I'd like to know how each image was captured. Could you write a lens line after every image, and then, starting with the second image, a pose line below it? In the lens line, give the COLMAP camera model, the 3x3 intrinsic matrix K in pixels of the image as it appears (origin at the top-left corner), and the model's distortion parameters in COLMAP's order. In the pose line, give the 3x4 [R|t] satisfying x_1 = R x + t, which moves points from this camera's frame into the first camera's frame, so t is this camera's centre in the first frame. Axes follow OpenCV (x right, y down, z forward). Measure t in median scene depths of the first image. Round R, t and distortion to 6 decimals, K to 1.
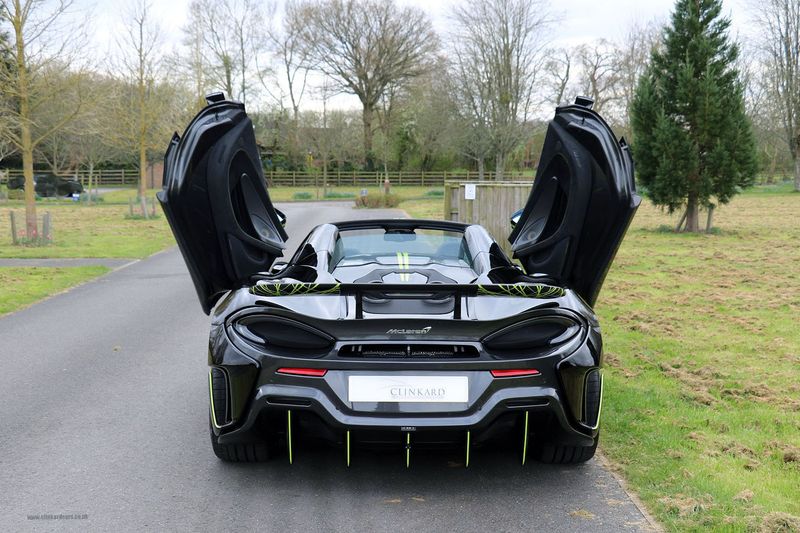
lens RADIAL K [[1104.7, 0, 400.0], [0, 1104.7, 266.5], [0, 0, 1]] dist [0.034334, 0.105768]
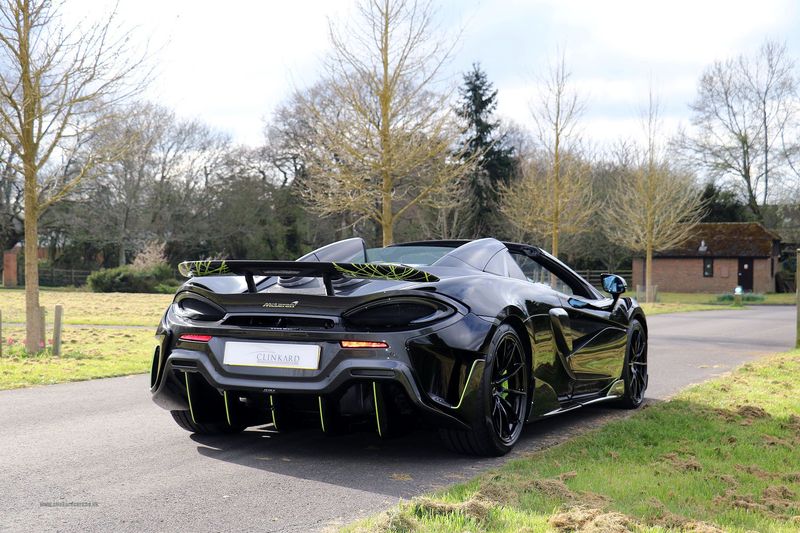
lens RADIAL K [[1338.1, 0, 400.0], [0, 1338.1, 266.5], [0, 0, 1]] dist [0.057751, 1.004309]
pose [[0.904908, 0.002333, -0.425600, 0.423727], [-0.043677, 0.995214, -0.087412, 0.081164], [0.423359, 0.097689, 0.900680, -0.105570]]
